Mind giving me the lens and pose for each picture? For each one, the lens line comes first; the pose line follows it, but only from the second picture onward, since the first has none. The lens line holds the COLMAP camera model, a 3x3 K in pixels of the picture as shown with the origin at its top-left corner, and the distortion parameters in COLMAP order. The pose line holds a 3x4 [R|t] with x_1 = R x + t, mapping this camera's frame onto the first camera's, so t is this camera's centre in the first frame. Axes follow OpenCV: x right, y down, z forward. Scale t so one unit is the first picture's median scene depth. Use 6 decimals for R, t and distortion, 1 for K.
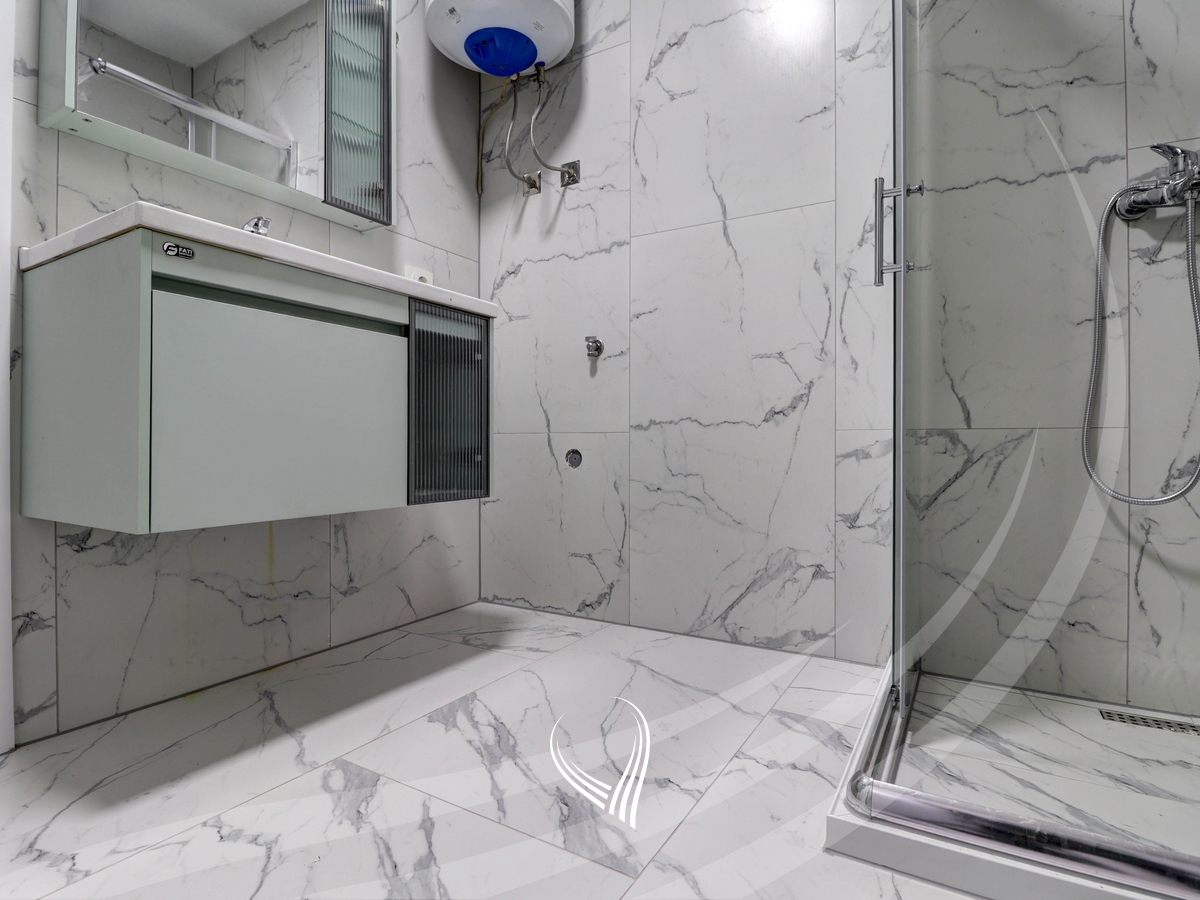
lens RADIAL K [[639.7, 0, 597.1], [0, 639.7, 442.5], [0, 0, 1]] dist [-0.012671, -0.002269]
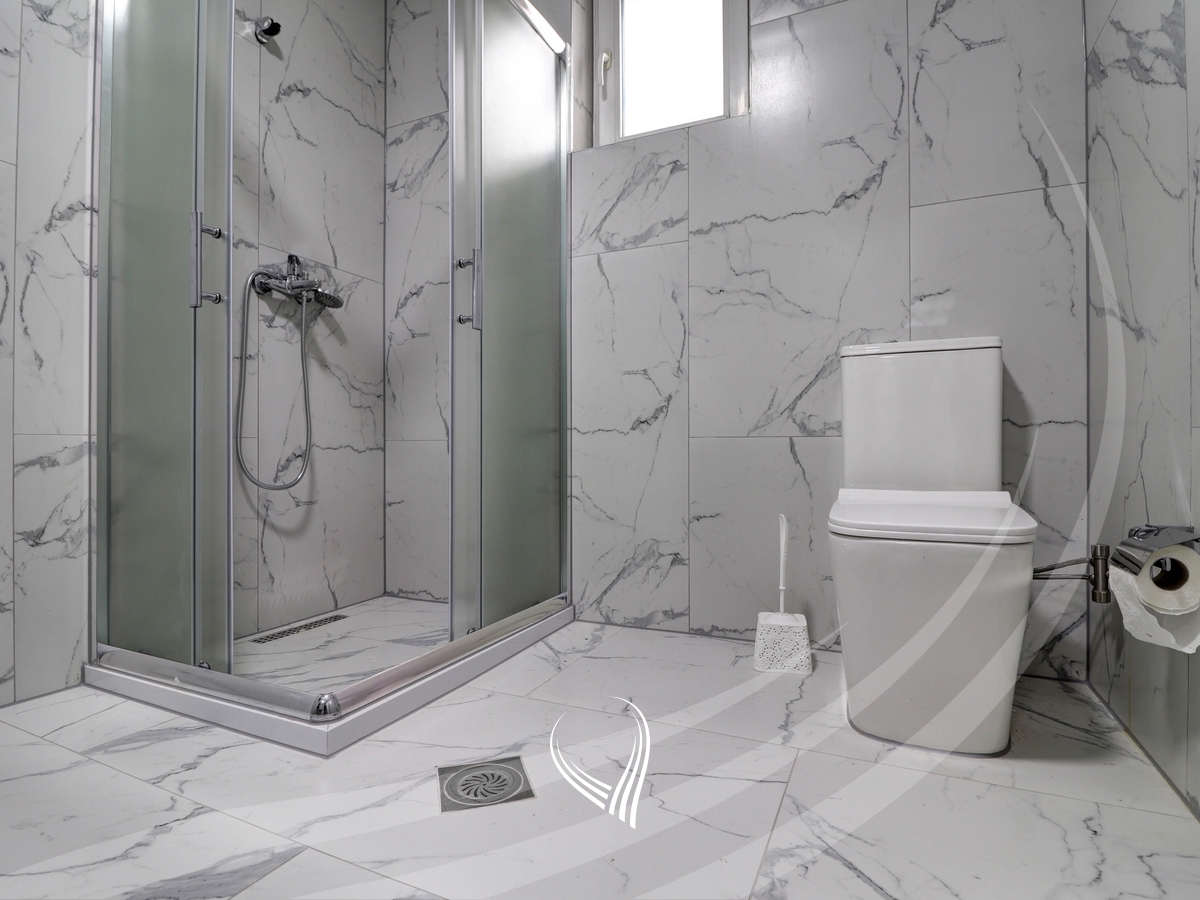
lens RADIAL K [[639.7, 0, 598.0], [0, 639.7, 447.8], [0, 0, 1]] dist [-0.012671, -0.002269]
pose [[-0.106090, 0.000207, 0.994357, -0.678359], [0.003892, 0.999992, 0.000207, 0.001894], [-0.994349, 0.003892, -0.106090, 0.391457]]
